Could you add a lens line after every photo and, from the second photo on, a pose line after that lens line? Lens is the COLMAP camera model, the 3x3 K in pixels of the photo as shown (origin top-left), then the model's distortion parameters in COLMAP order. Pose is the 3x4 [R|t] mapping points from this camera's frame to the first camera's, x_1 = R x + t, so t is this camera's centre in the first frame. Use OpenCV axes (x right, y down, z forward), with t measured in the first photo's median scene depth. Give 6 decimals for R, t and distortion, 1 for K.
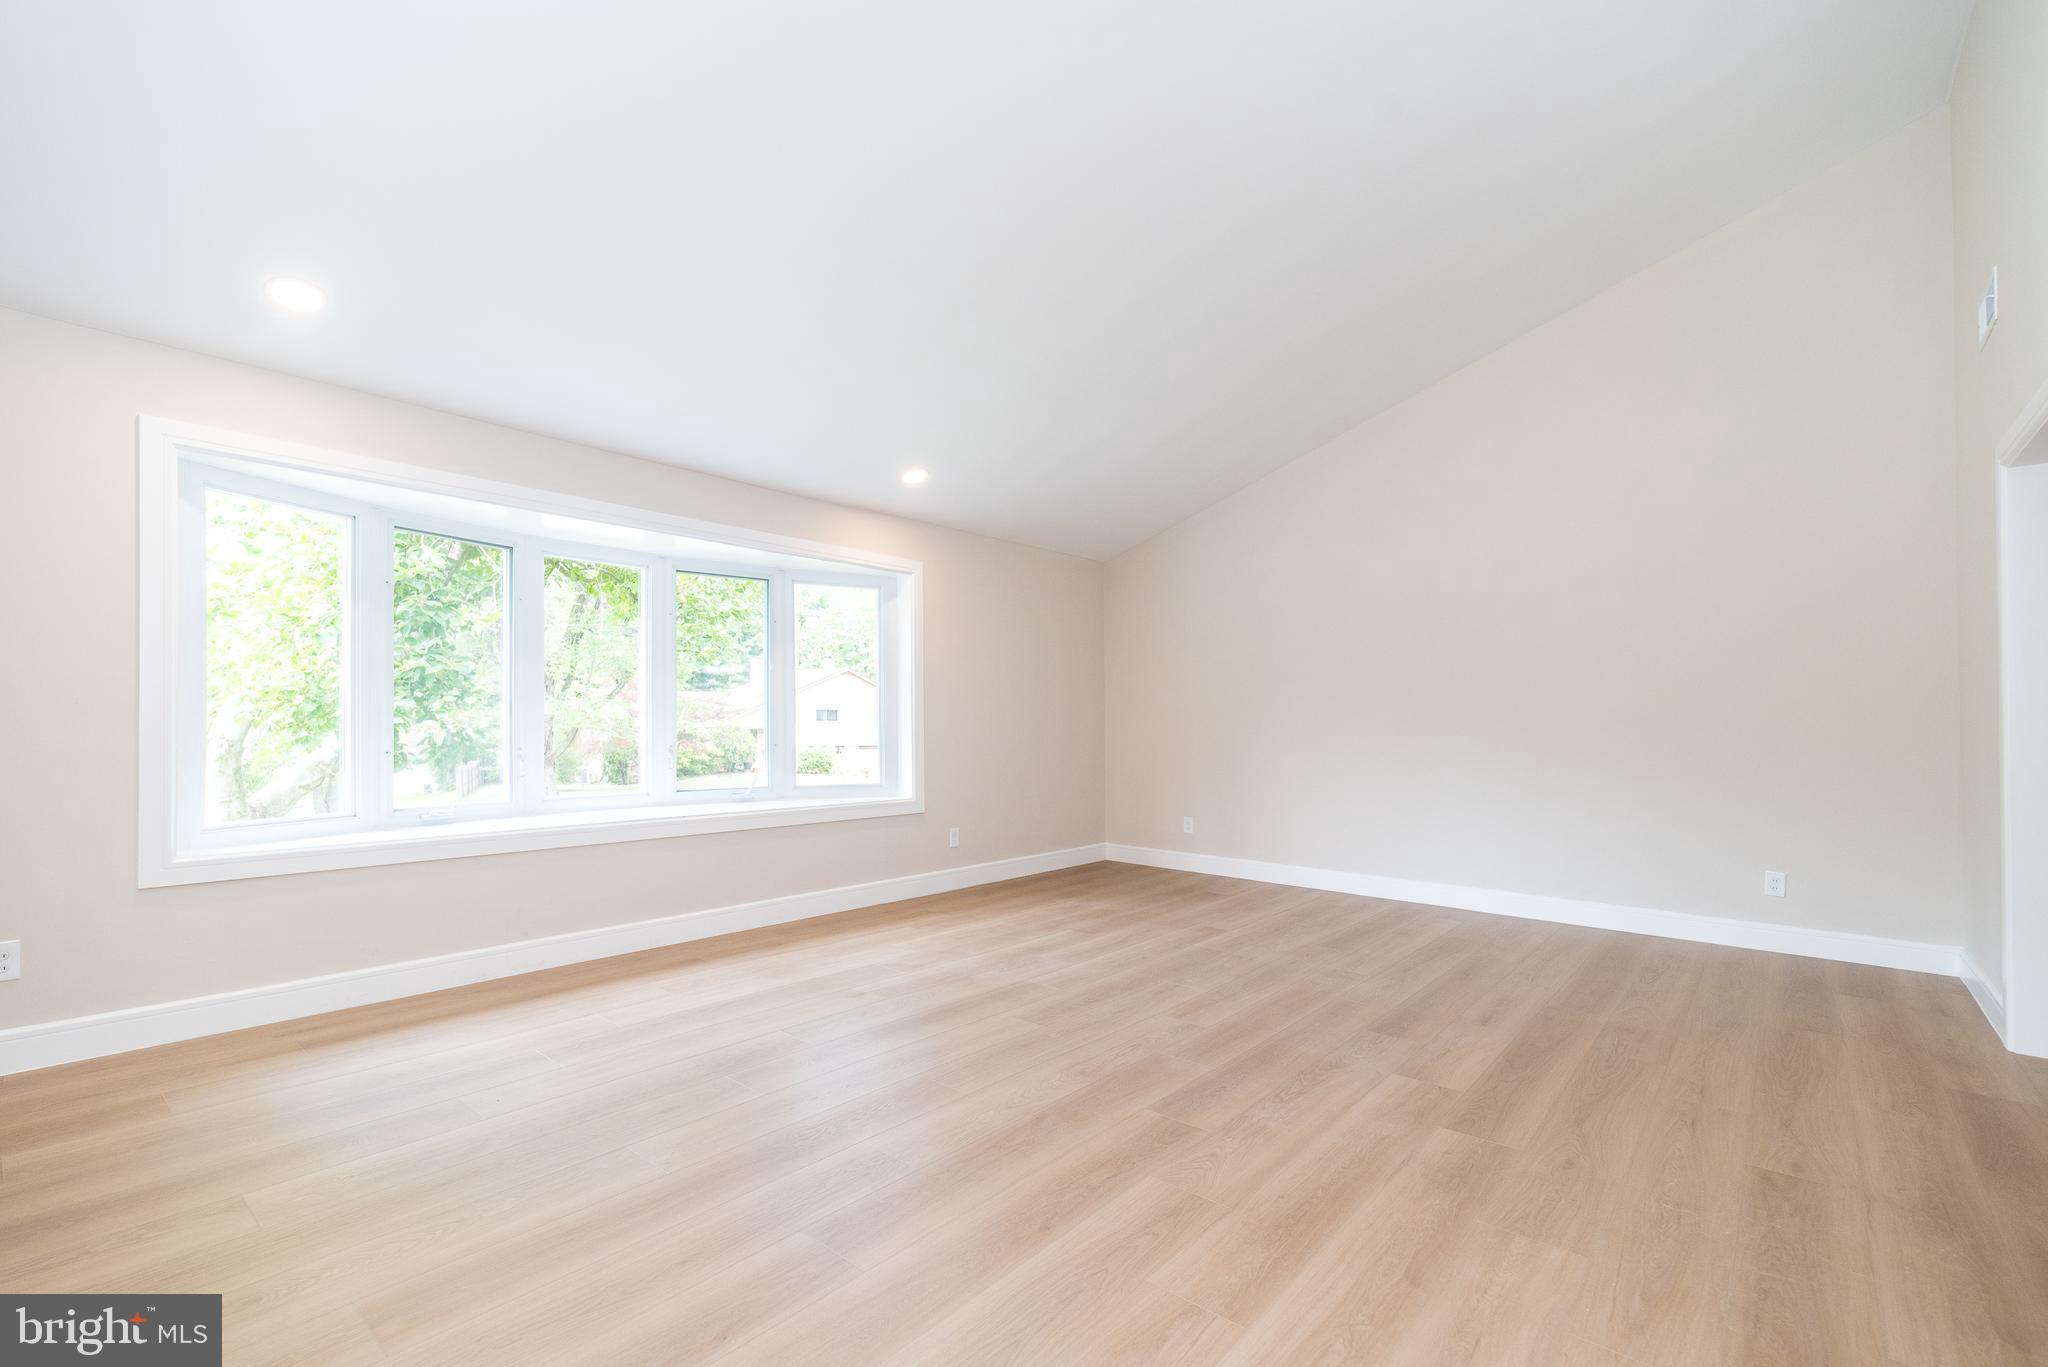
lens RADIAL K [[898.1, 0, 990.1], [0, 898.1, 719.4], [0, 0, 1]] dist [0.008277, -0.000617]
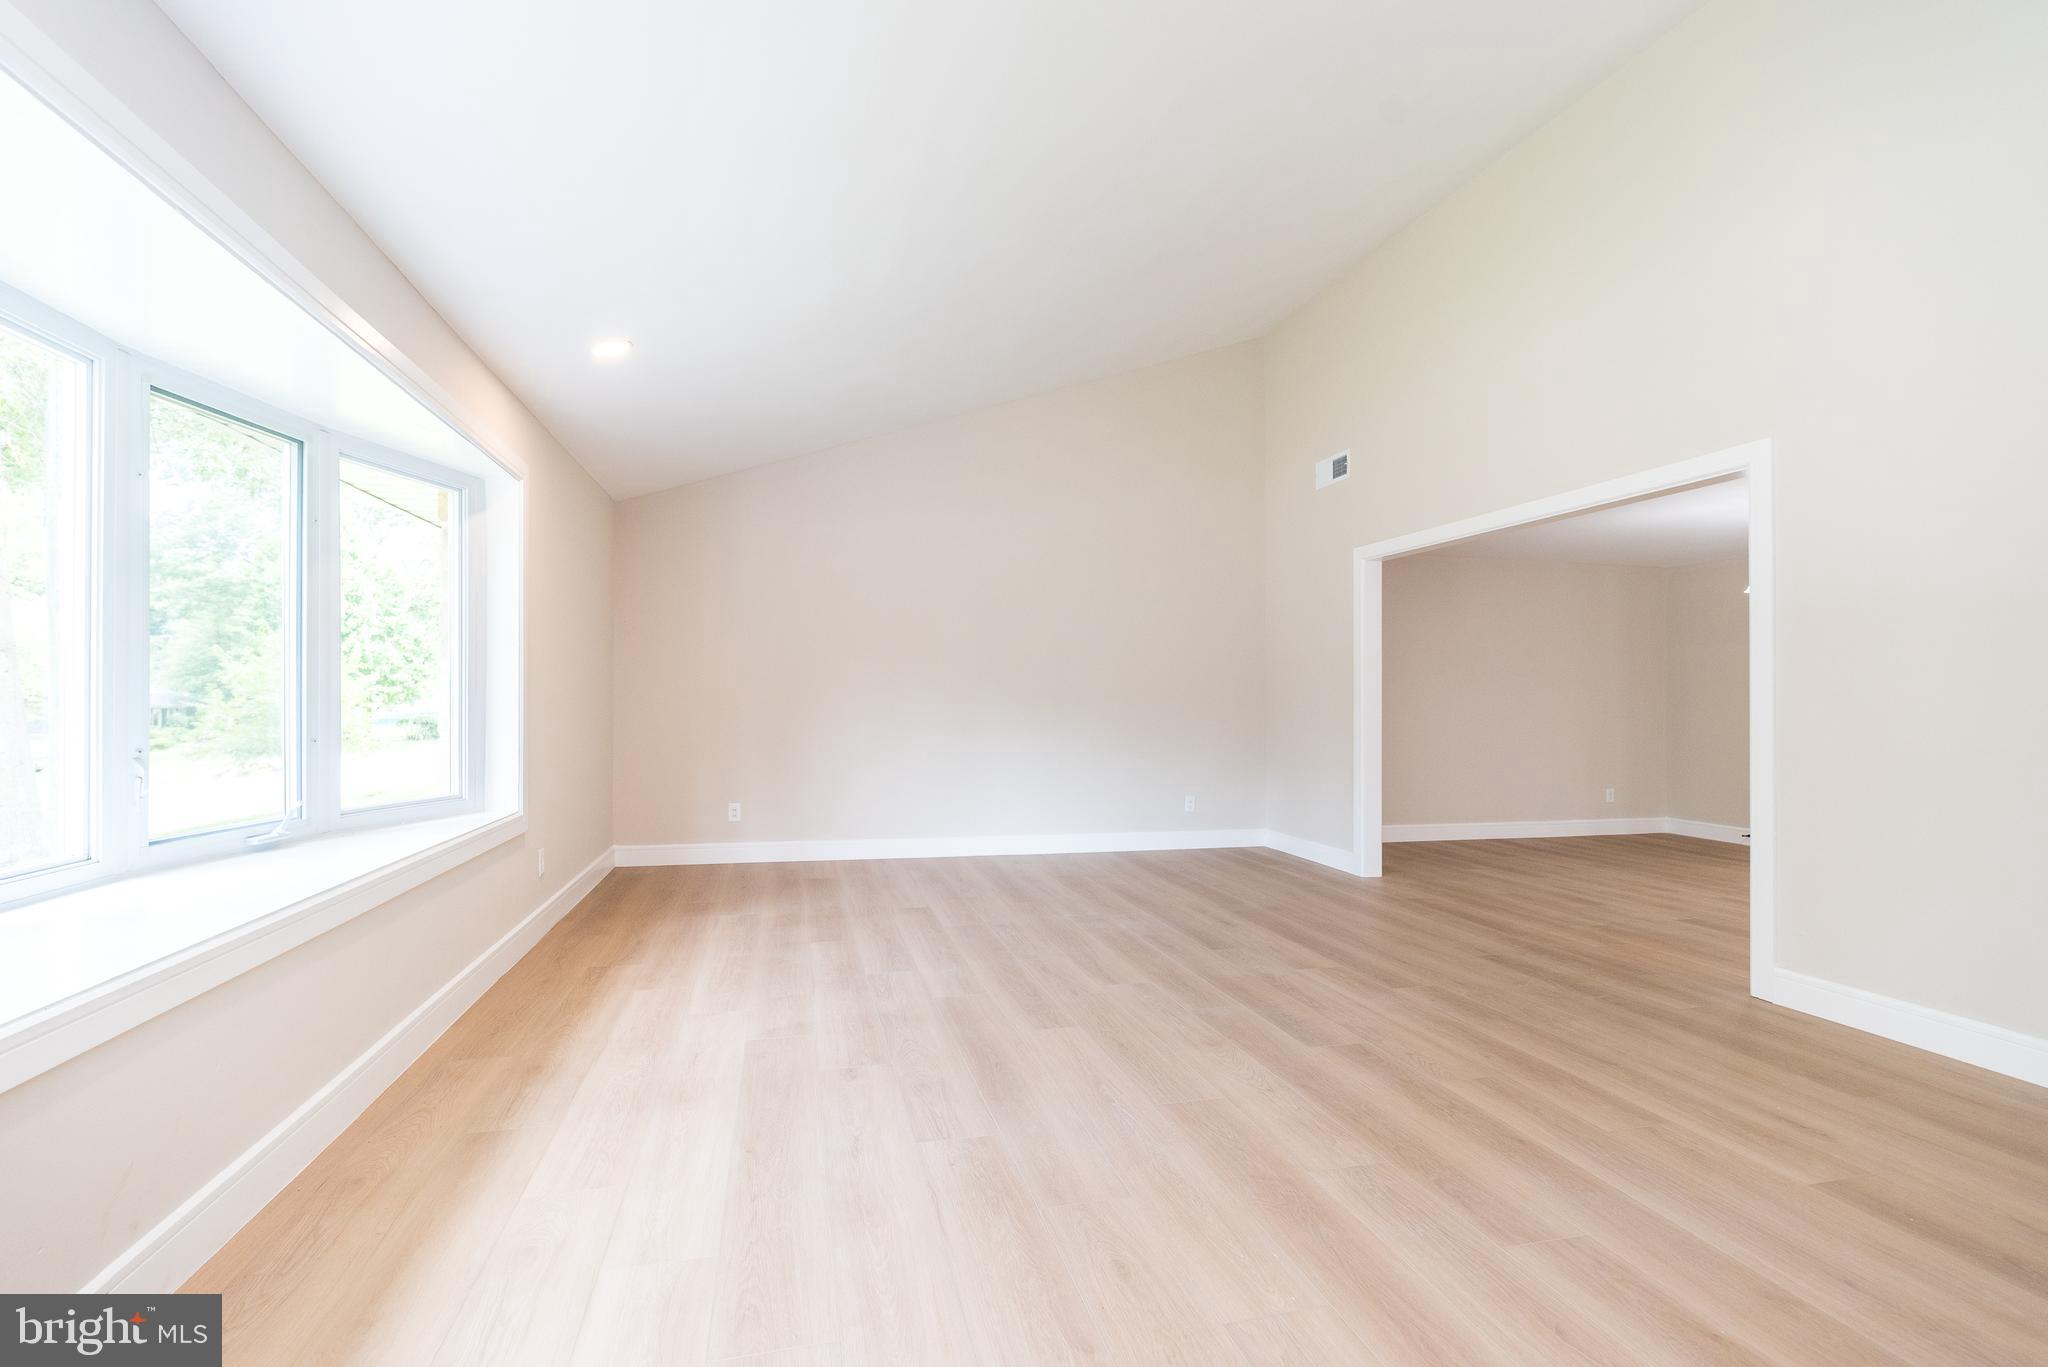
lens RADIAL K [[898.1, 0, 1020.6], [0, 898.1, 691.1], [0, 0, 1]] dist [0.008277, -0.000617]
pose [[0.560934, 0.005281, 0.827844, -0.606515], [-0.005355, 0.999982, -0.002751, -0.004303], [-0.827843, -0.002890, 0.560952, 0.422716]]
